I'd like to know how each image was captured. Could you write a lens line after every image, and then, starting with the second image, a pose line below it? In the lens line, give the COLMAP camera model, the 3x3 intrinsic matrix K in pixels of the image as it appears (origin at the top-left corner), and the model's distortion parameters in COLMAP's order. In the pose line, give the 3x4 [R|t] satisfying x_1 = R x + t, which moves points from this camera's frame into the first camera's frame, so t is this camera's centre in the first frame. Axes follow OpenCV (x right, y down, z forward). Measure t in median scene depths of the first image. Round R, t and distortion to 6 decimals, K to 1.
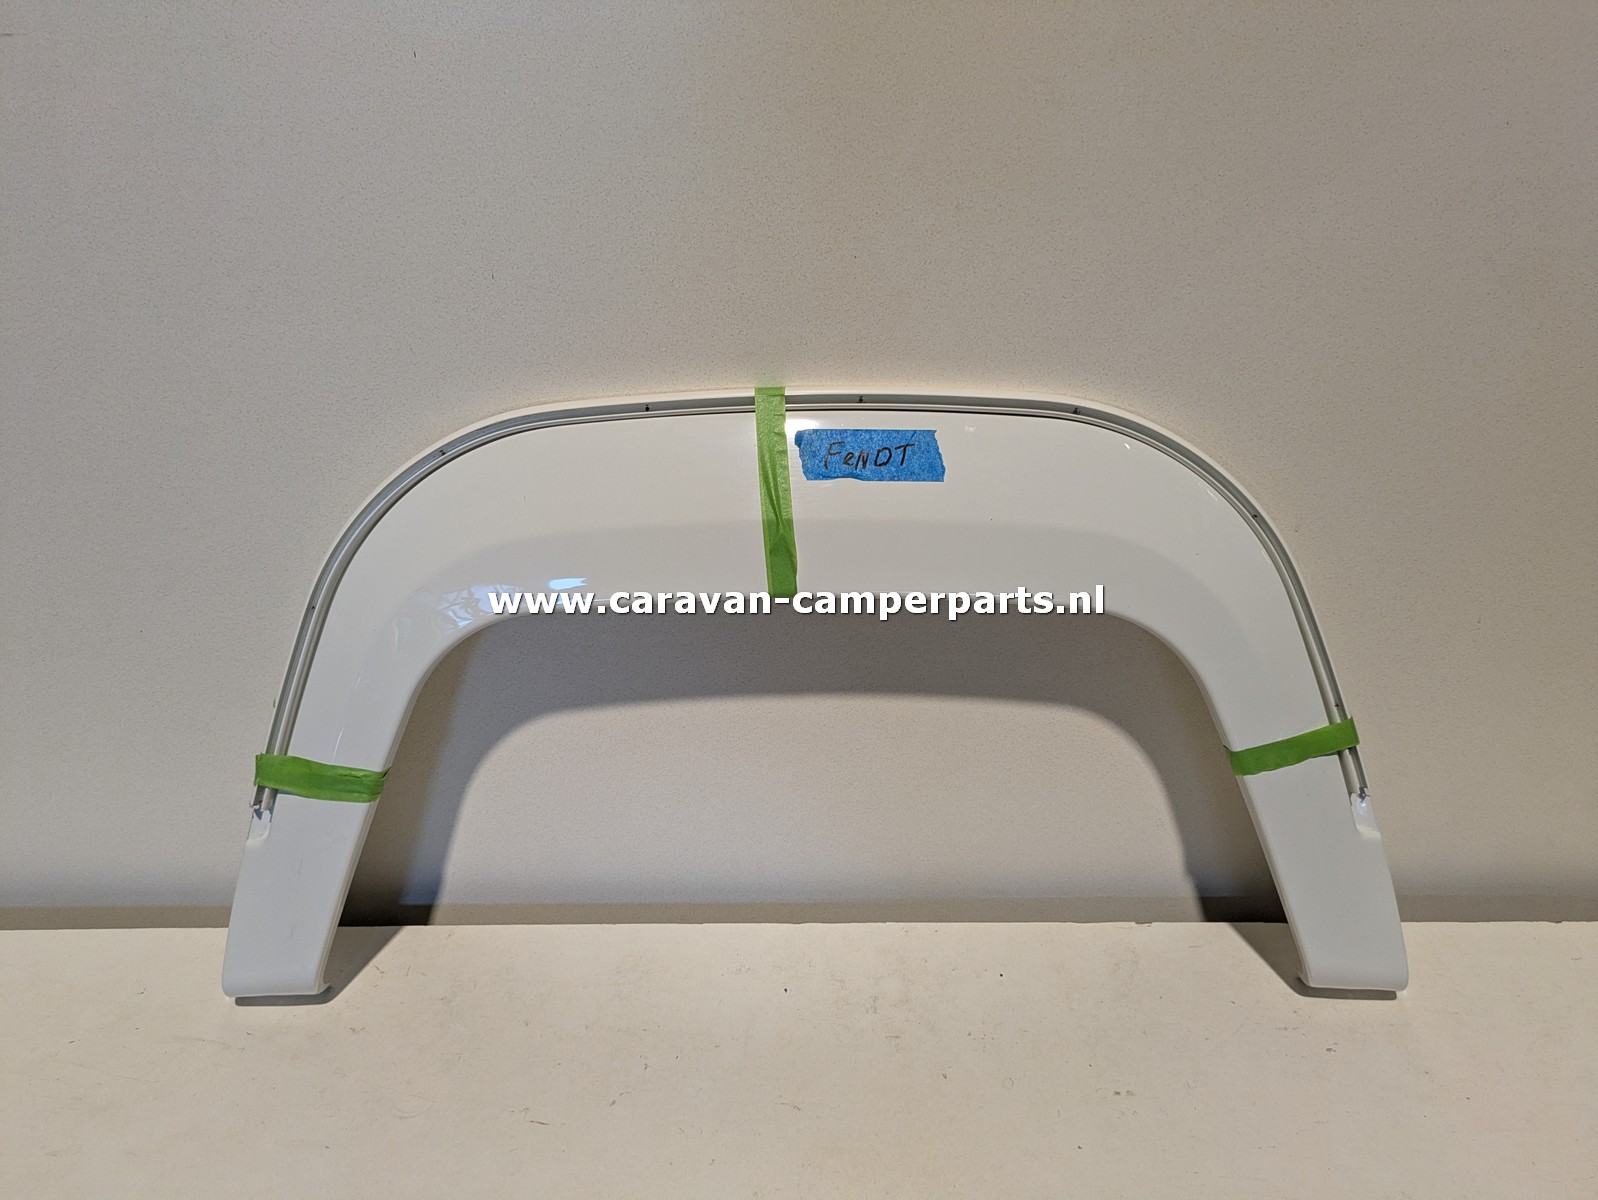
lens RADIAL K [[1140.4, 0, 775.3], [0, 1140.4, 608.7], [0, 0, 1]] dist [0.023186, -0.025135]
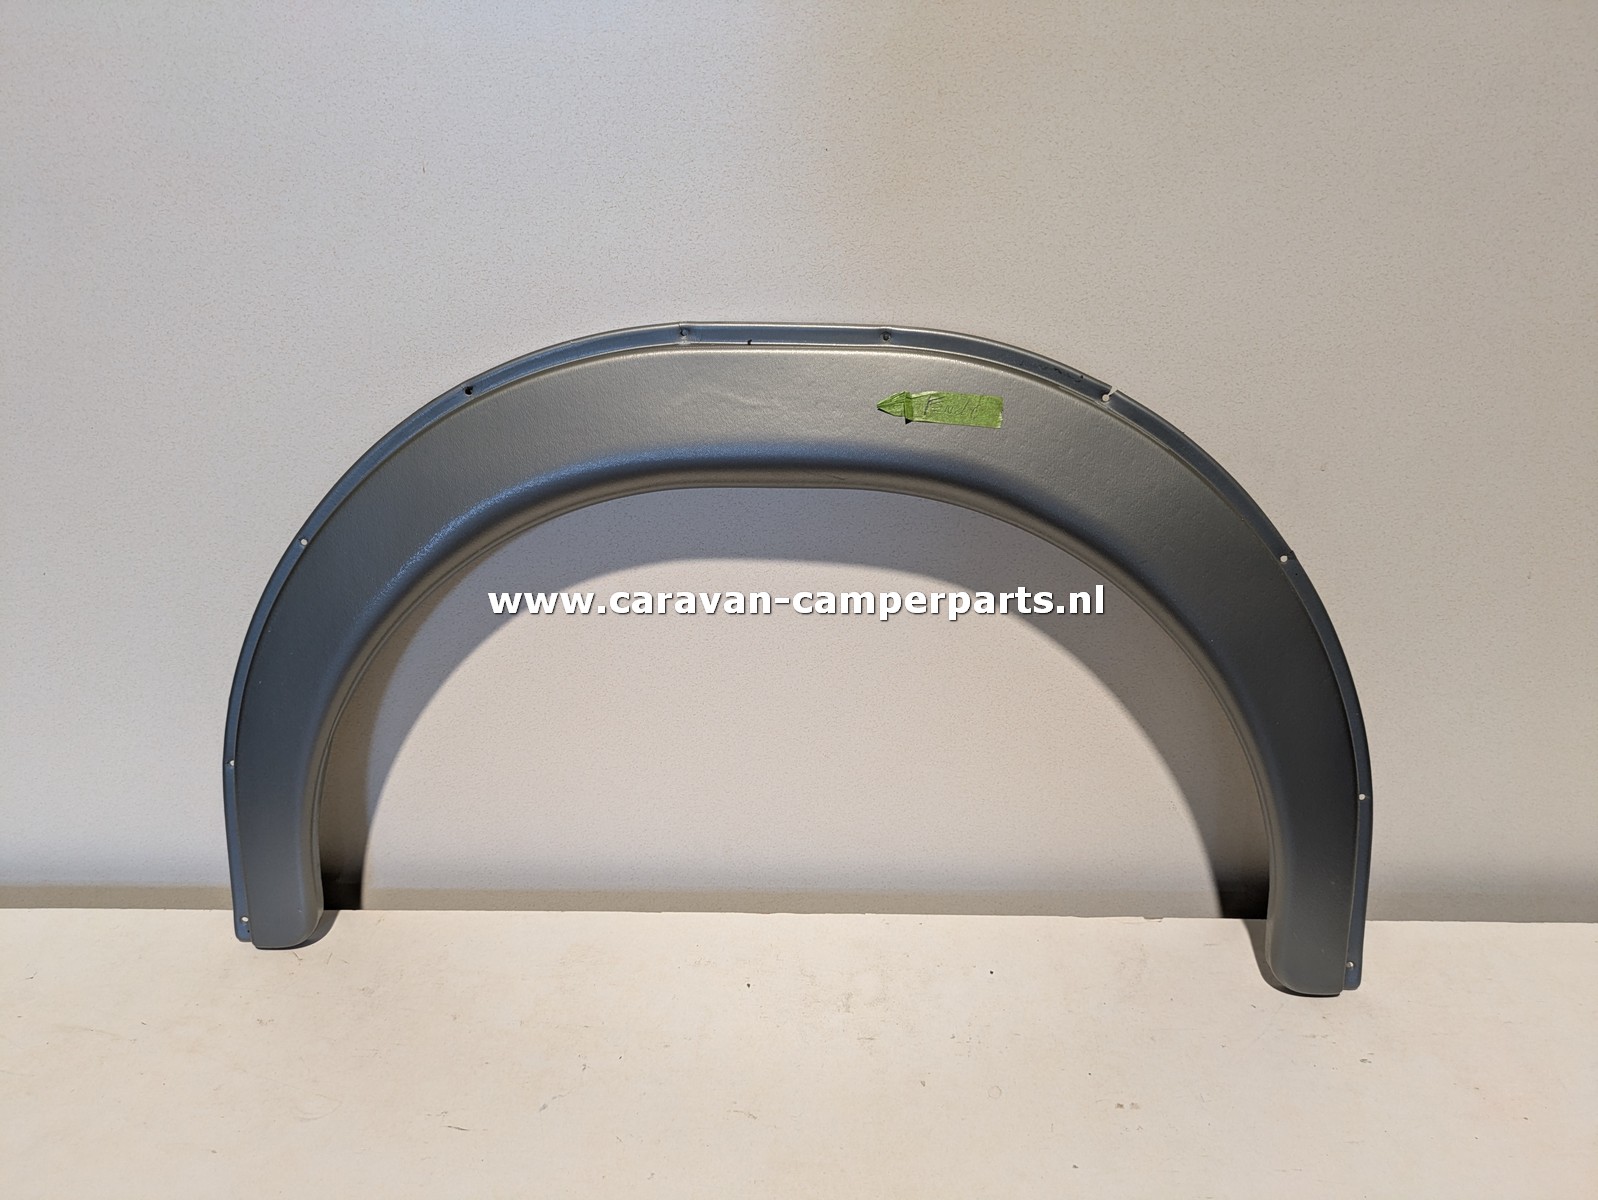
lens RADIAL K [[1140.4, 0, 785.2], [0, 1140.4, 601.7], [0, 0, 1]] dist [0.023186, -0.025135]
pose [[0.999850, 0.011480, -0.012948, 0.049520], [-0.011973, 0.999179, -0.038703, 0.075502], [0.012493, 0.038852, 0.999167, 0.108912]]
